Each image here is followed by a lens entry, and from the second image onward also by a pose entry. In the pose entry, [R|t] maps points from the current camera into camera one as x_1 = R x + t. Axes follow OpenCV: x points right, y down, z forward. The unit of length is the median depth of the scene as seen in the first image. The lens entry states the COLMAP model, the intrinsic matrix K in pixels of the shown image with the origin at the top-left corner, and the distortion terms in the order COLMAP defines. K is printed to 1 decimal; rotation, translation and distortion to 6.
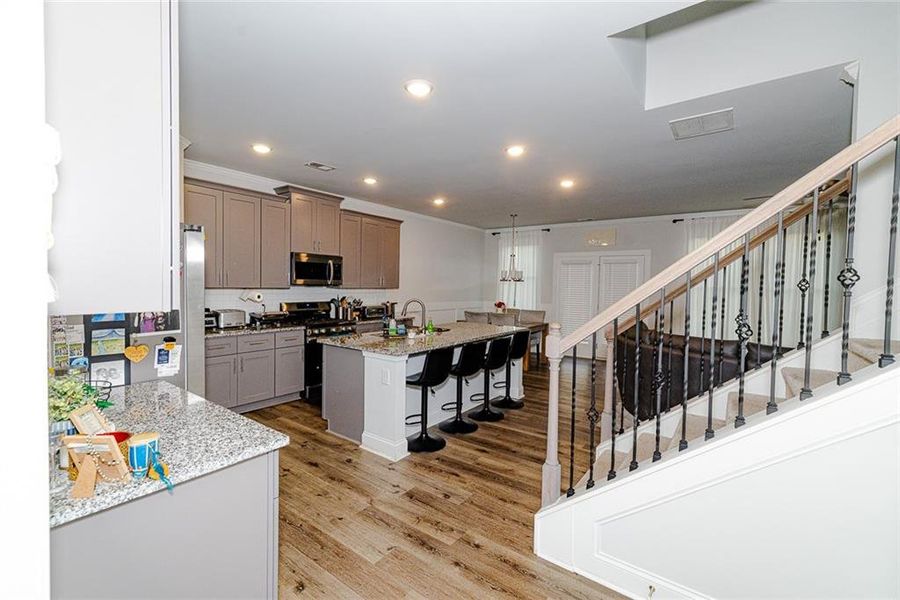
lens RADIAL K [[389.0, 0, 447.1], [0, 389.0, 297.4], [0, 0, 1]] dist [0.000797, -0.000011]
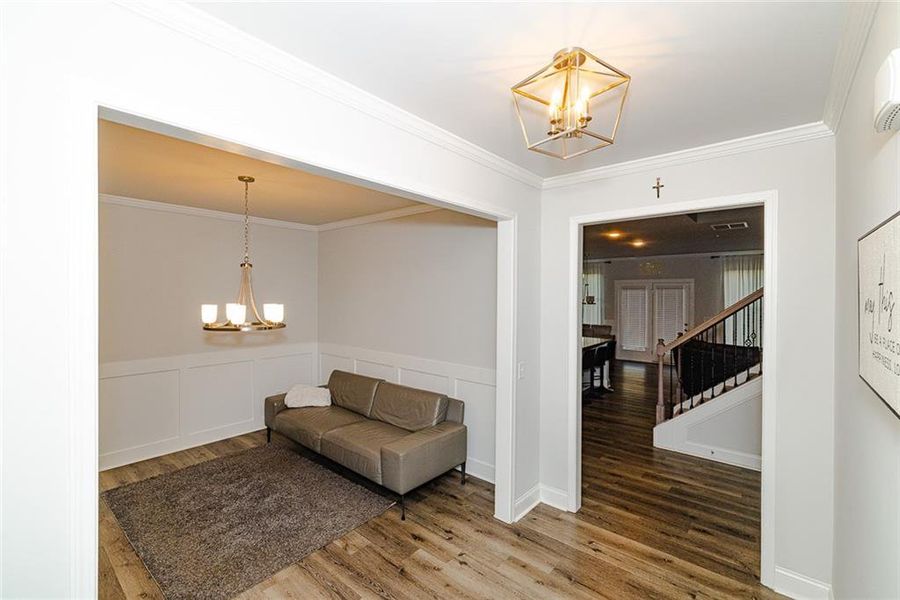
lens RADIAL K [[389.0, 0, 447.1], [0, 389.0, 297.4], [0, 0, 1]] dist [0.000797, -0.000011]
pose [[0.997604, -0.017231, -0.067001, -0.333369], [0.015512, 0.999539, -0.026094, -0.056423], [0.067420, 0.024992, 0.997412, -0.548474]]
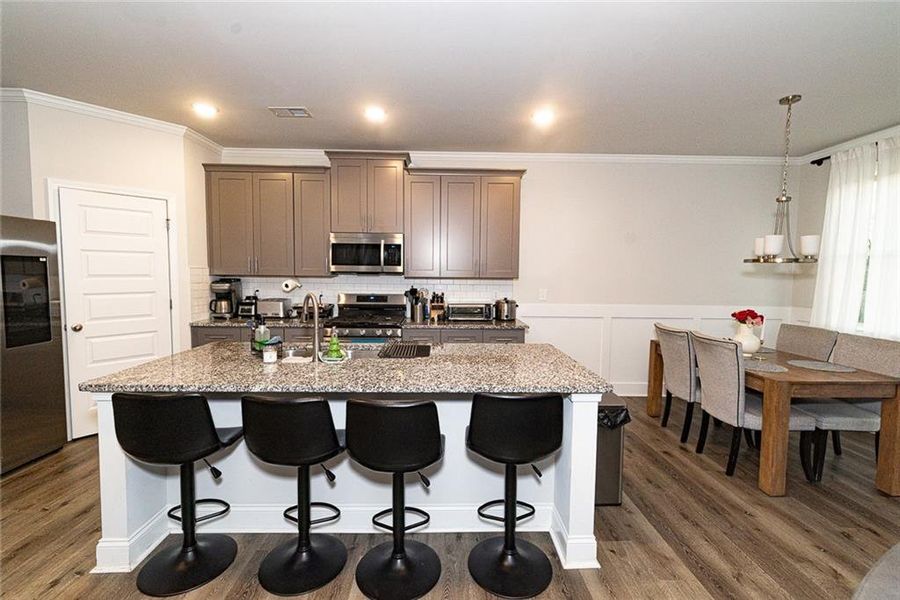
lens RADIAL K [[389.0, 0, 447.1], [0, 389.0, 297.4], [0, 0, 1]] dist [0.000797, -0.000011]
pose [[0.611394, 0.041277, -0.790249, 0.356293], [-0.028377, 0.999140, 0.030233, -0.009714], [0.790817, 0.003941, 0.612039, 0.602428]]
